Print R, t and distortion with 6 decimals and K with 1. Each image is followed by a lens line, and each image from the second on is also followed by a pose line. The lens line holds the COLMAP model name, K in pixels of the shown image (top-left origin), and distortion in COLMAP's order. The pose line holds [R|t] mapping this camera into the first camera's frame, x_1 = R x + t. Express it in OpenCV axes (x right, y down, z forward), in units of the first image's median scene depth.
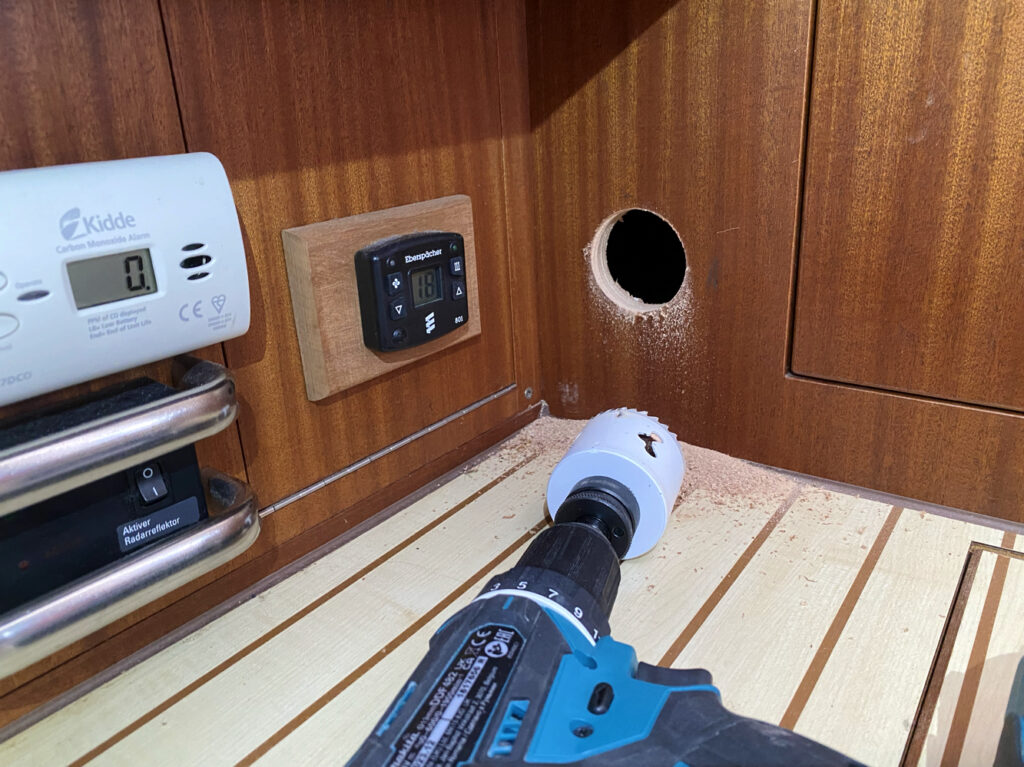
lens RADIAL K [[778.4, 0, 517.2], [0, 778.4, 383.8], [0, 0, 1]] dist [-0.011450, 0.007570]
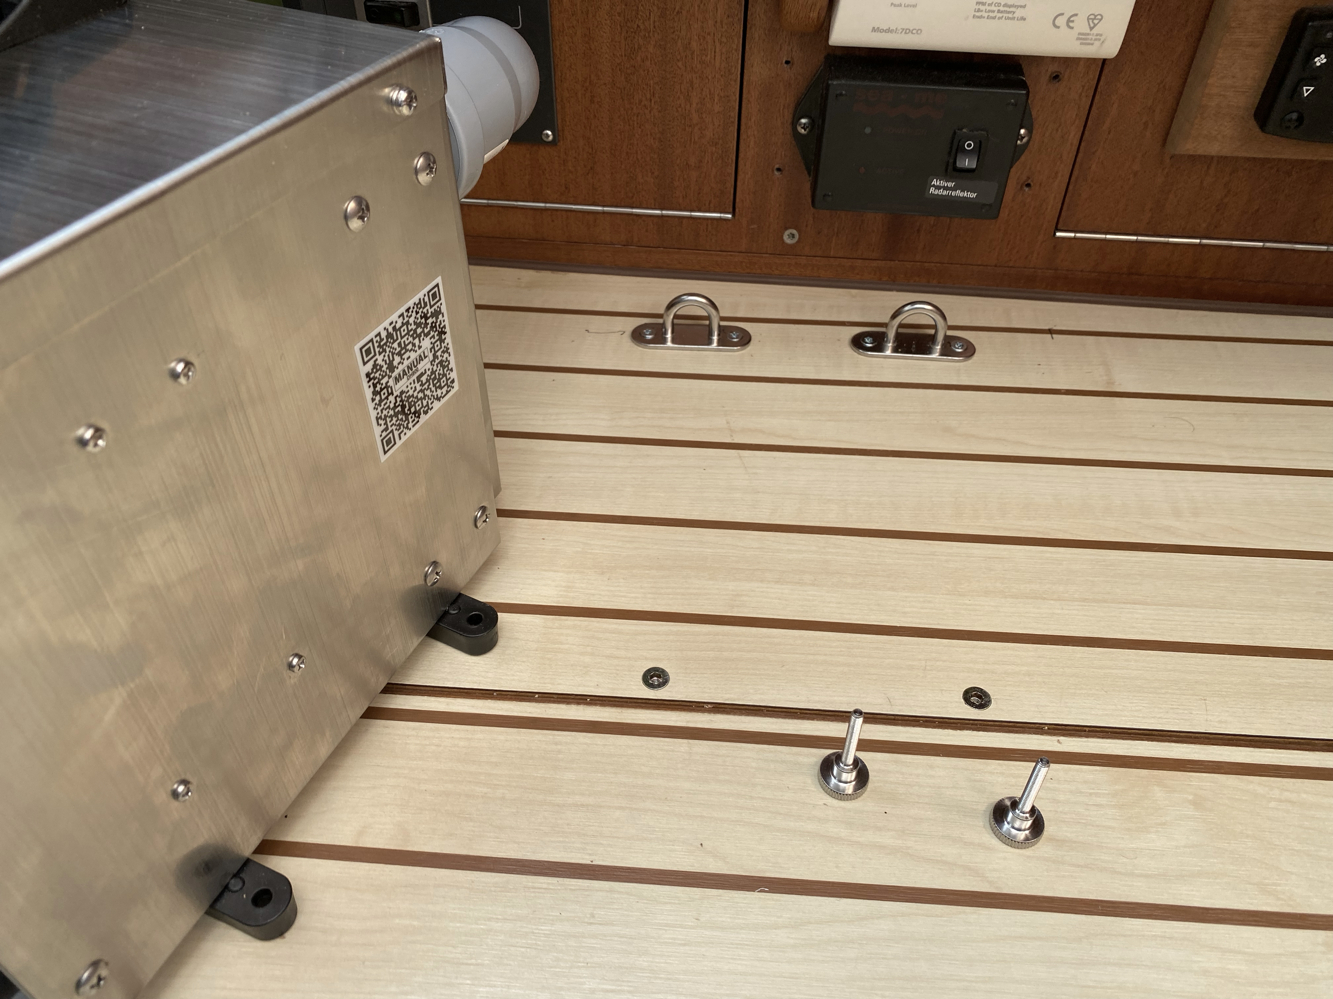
lens RADIAL K [[1013.2, 0, 667.0], [0, 1013.2, 491.4], [0, 0, 1]] dist [-0.011450, 0.007570]
pose [[0.538270, 0.607522, -0.584108, 0.512936], [-0.328667, 0.789523, 0.518296, -0.119488], [0.776043, -0.087007, 0.624649, -0.395147]]
